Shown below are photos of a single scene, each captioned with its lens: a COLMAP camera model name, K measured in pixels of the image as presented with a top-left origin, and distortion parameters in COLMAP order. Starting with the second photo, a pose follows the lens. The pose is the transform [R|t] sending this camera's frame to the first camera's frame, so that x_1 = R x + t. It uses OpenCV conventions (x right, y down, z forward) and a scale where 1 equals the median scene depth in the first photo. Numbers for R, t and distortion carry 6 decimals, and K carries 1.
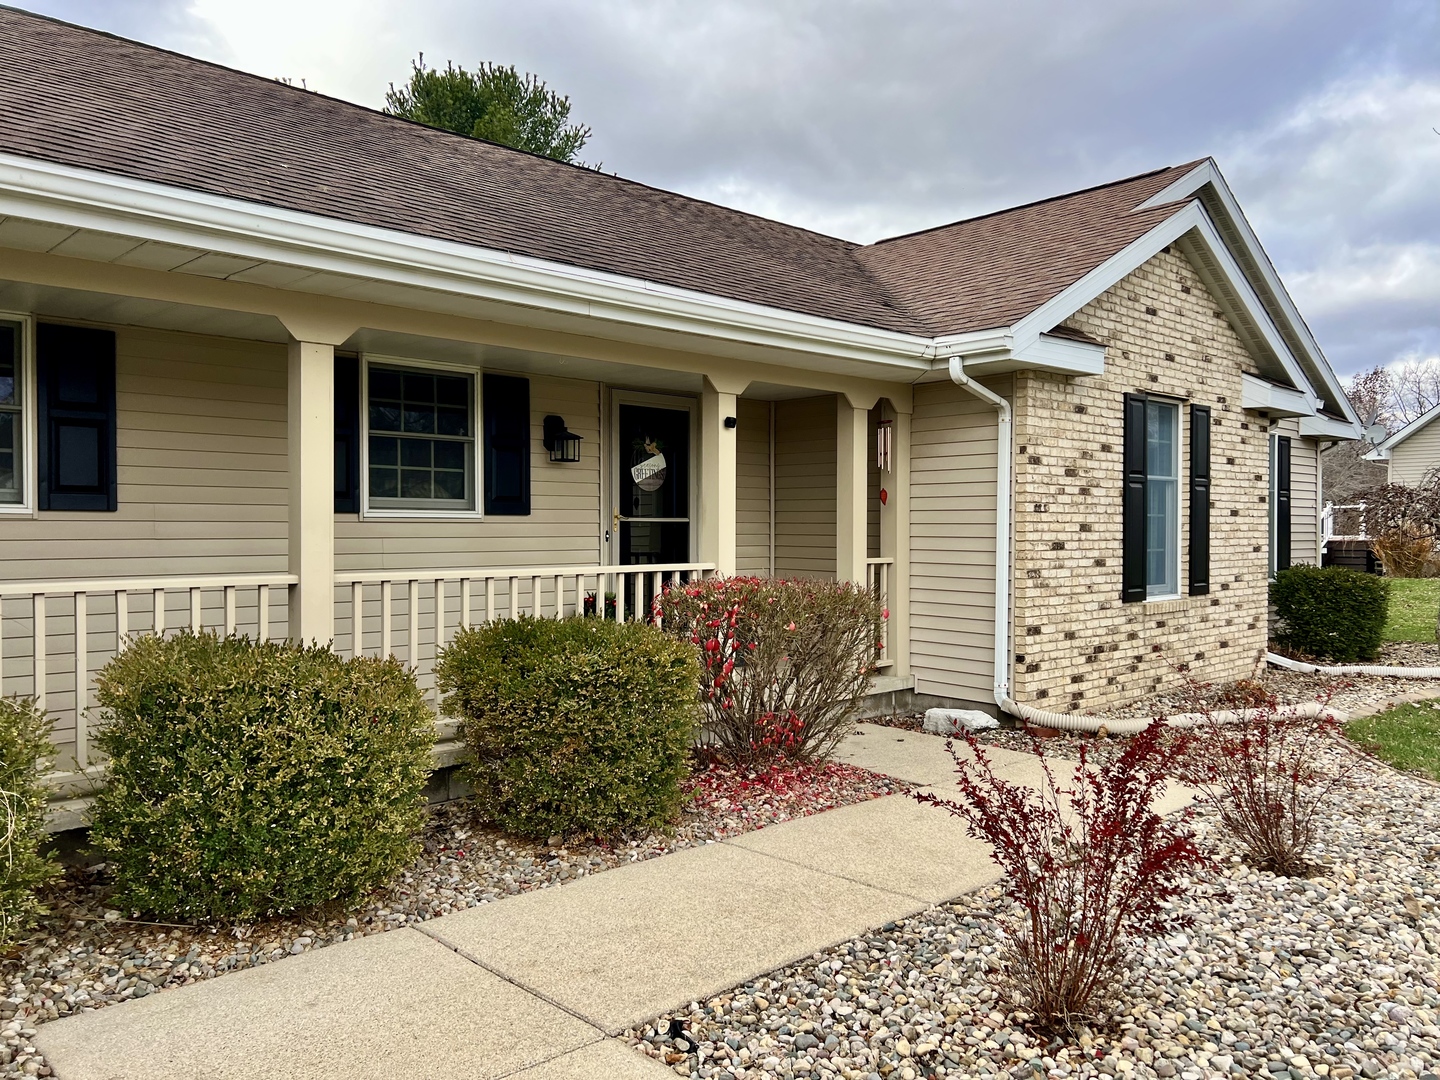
lens RADIAL K [[1089.6, 0, 717.0], [0, 1089.6, 542.2], [0, 0, 1]] dist [0.042289, -0.015604]
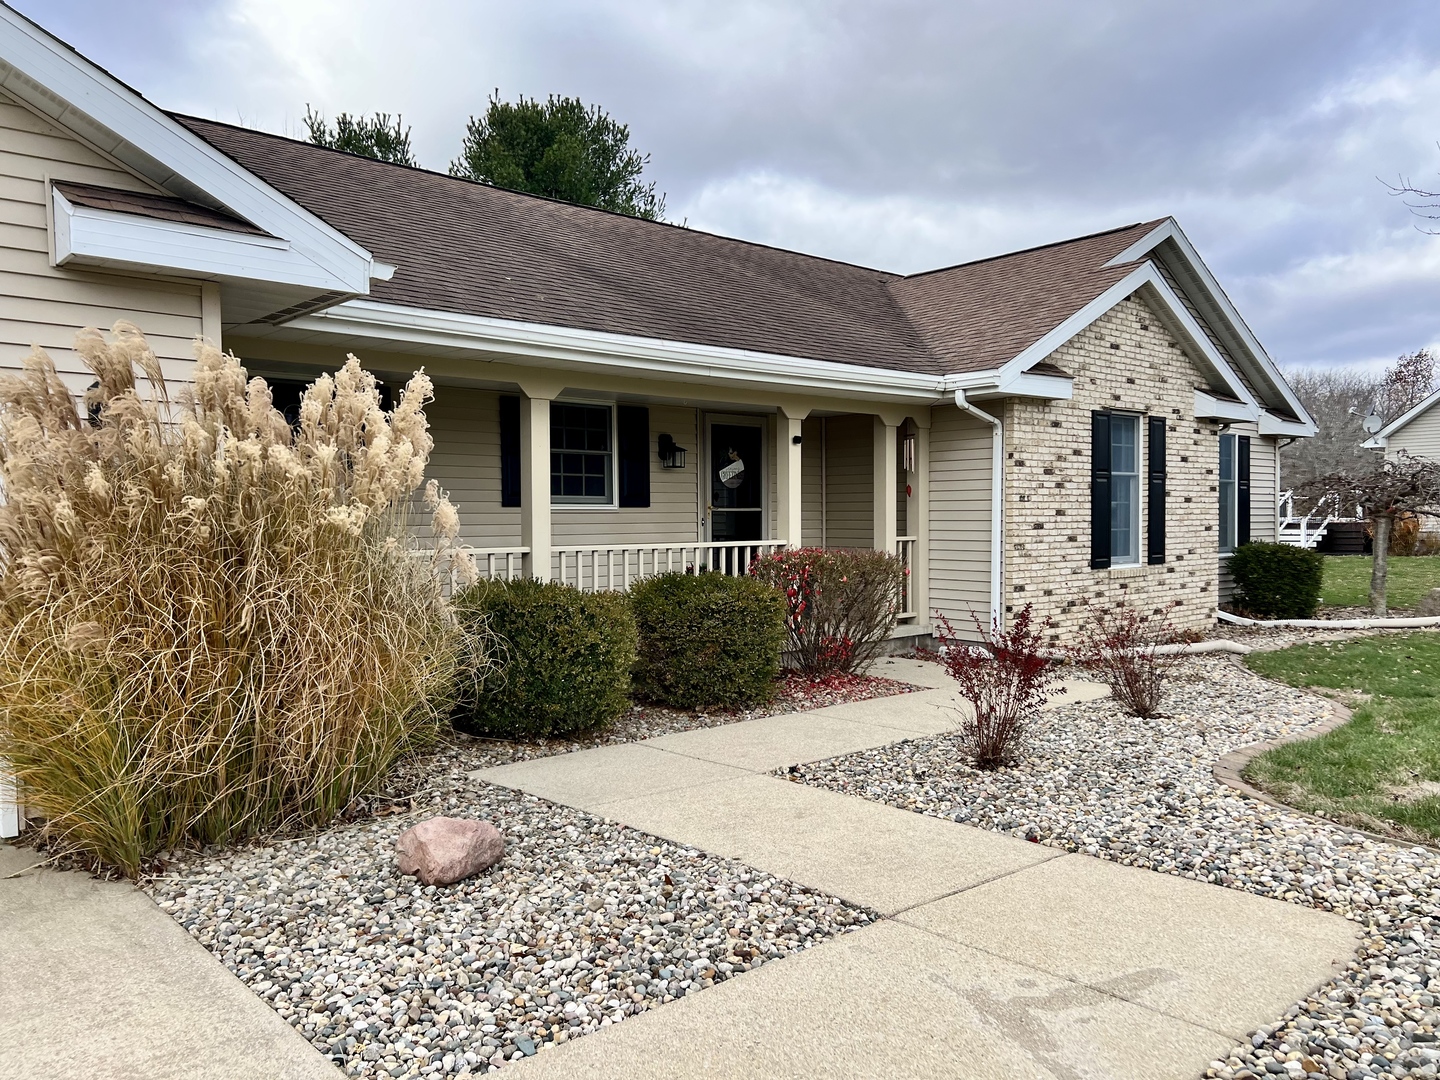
lens RADIAL K [[1089.6, 0, 722.0], [0, 1089.6, 539.7], [0, 0, 1]] dist [0.042289, -0.015604]
pose [[0.999553, -0.006209, -0.029248, -0.038194], [0.006506, 0.999928, 0.010069, 0.003895], [0.029184, -0.010255, 0.999521, -0.350534]]
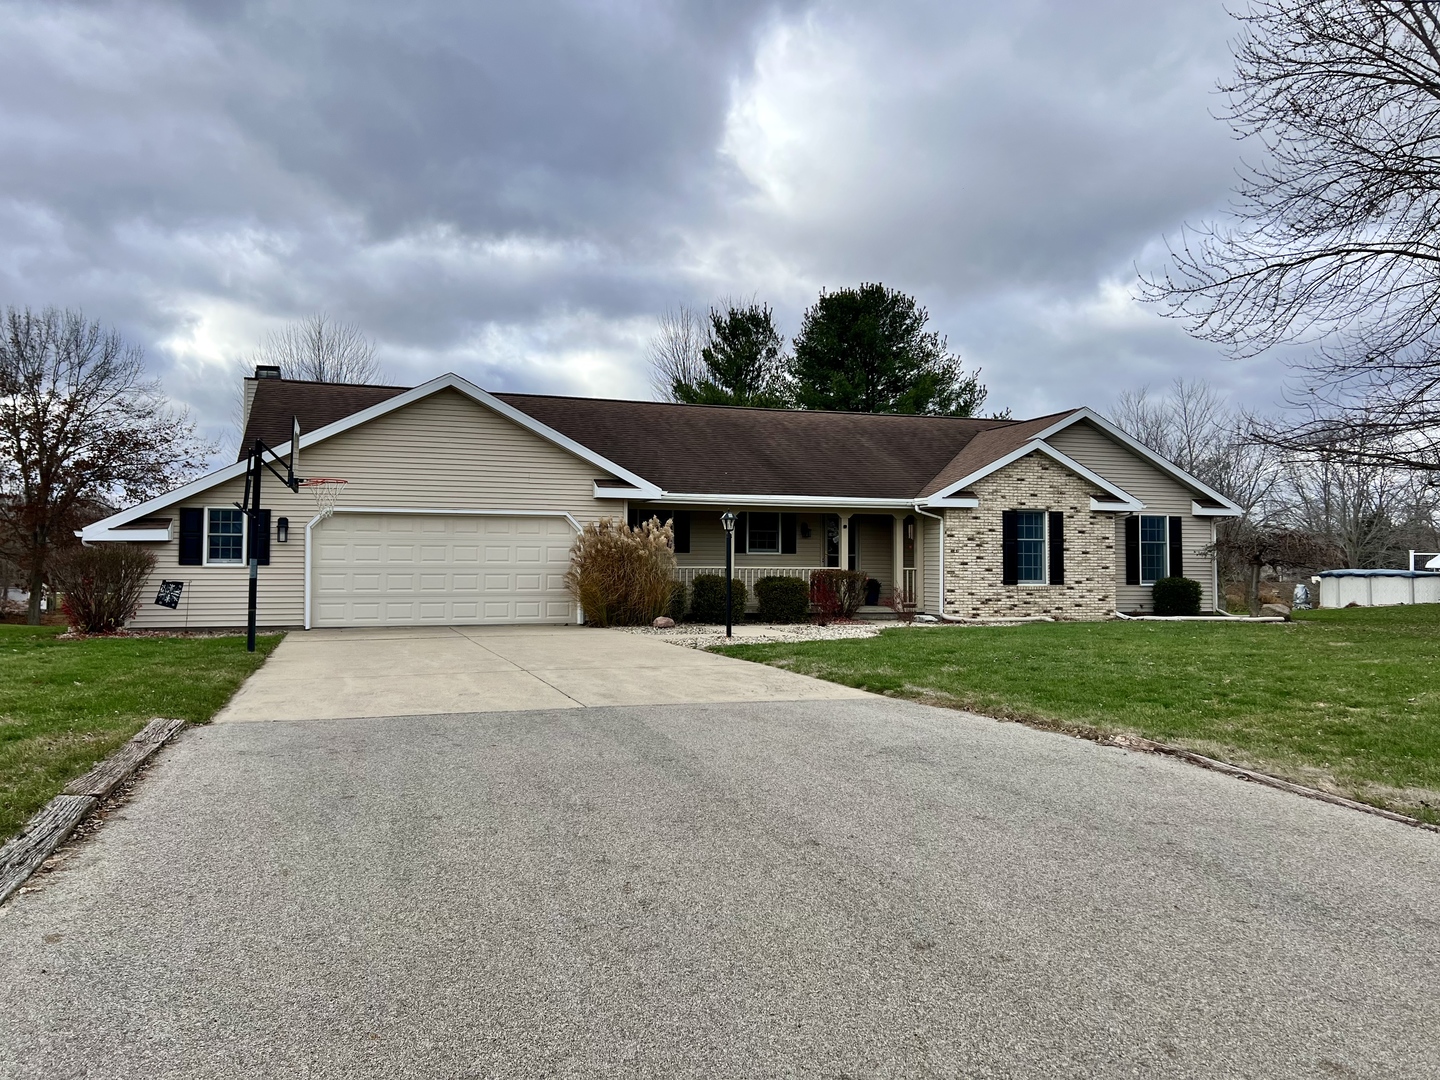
lens RADIAL K [[1089.6, 0, 695.4], [0, 1089.6, 529.5], [0, 0, 1]] dist [0.042289, -0.015604]
pose [[0.901970, -0.010693, -0.431667, 0.918575], [-0.010498, 0.998855, -0.046679, 0.056158], [0.431672, 0.046635, 0.900824, -1.983537]]
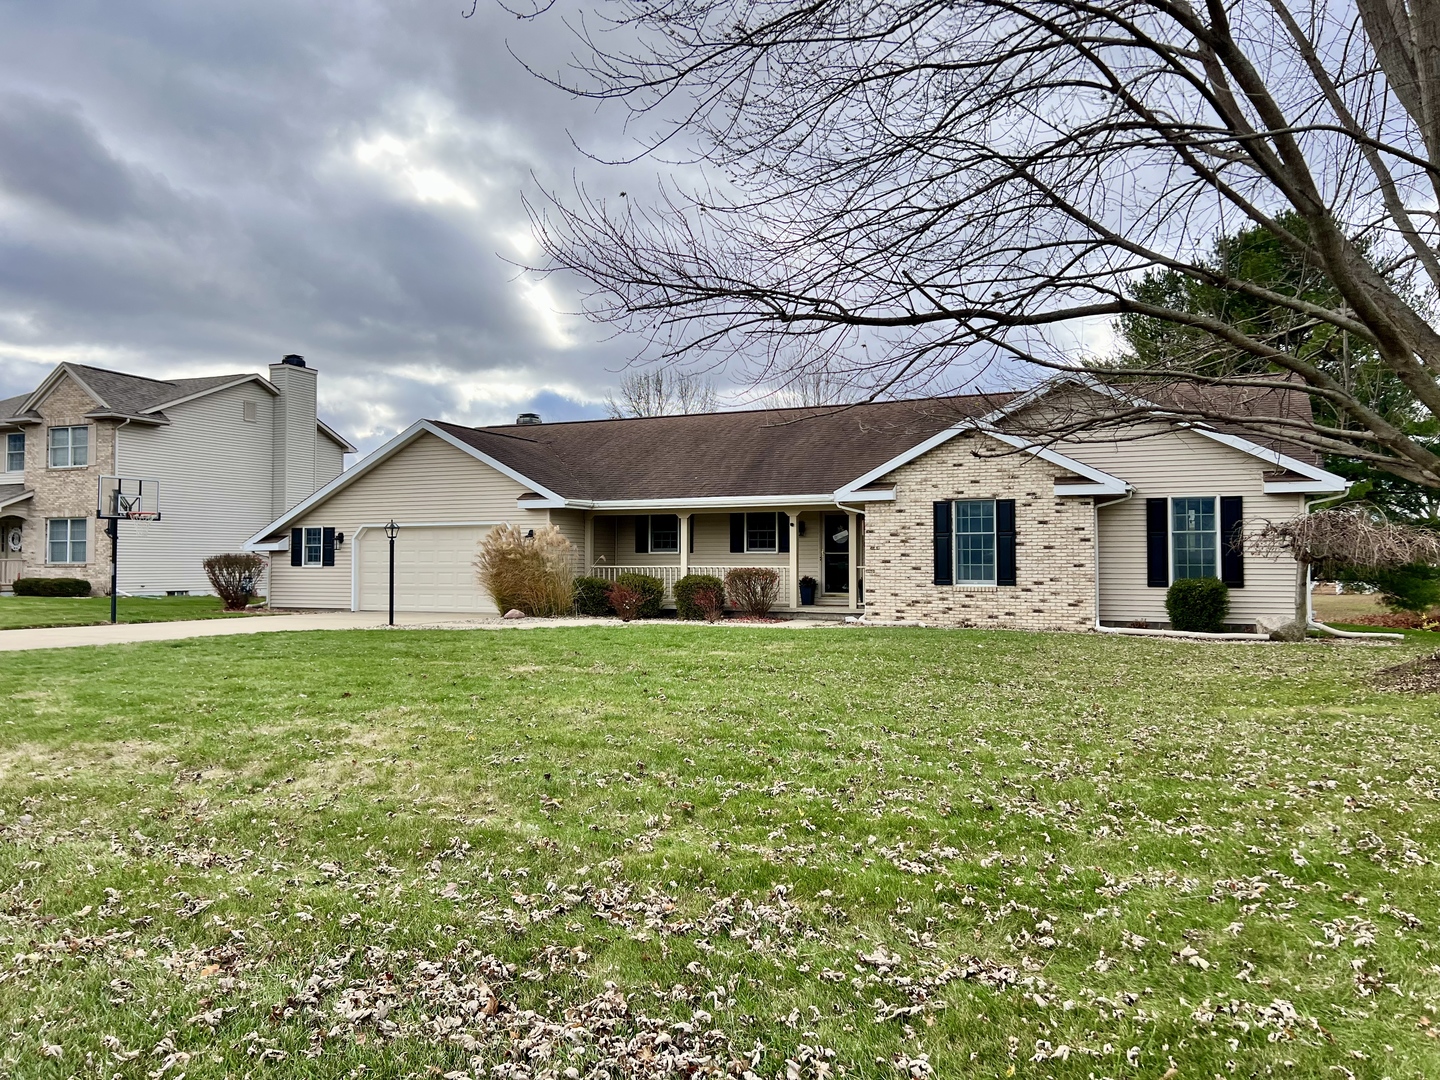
lens RADIAL K [[1089.6, 0, 720.2], [0, 1089.6, 539.0], [0, 0, 1]] dist [0.042289, -0.015604]
pose [[0.362921, -0.019459, -0.931617, 2.648350], [-0.012394, 0.999593, -0.025707, 0.021650], [0.931737, 0.020877, 0.362532, -0.378640]]
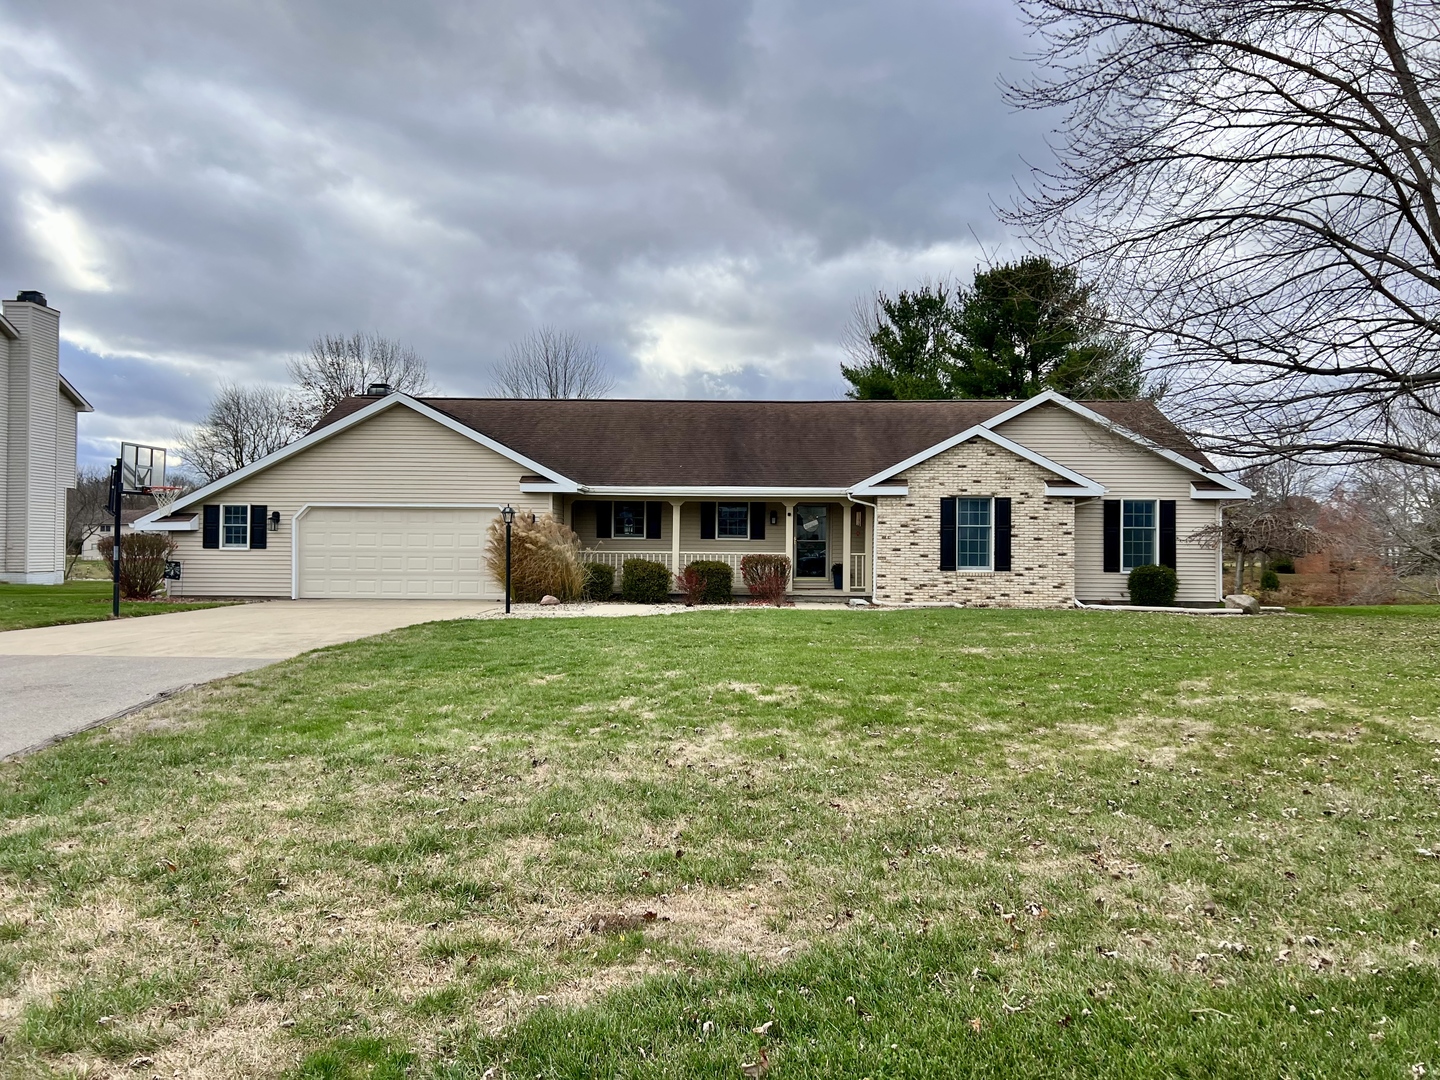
lens RADIAL K [[1089.6, 0, 713.8], [0, 1089.6, 545.1], [0, 0, 1]] dist [0.042289, -0.015604]
pose [[0.700747, 0.007792, -0.713367, 2.097061], [-0.018357, 0.999806, -0.007112, 0.021202], [0.713173, 0.018079, 0.700755, -1.498067]]
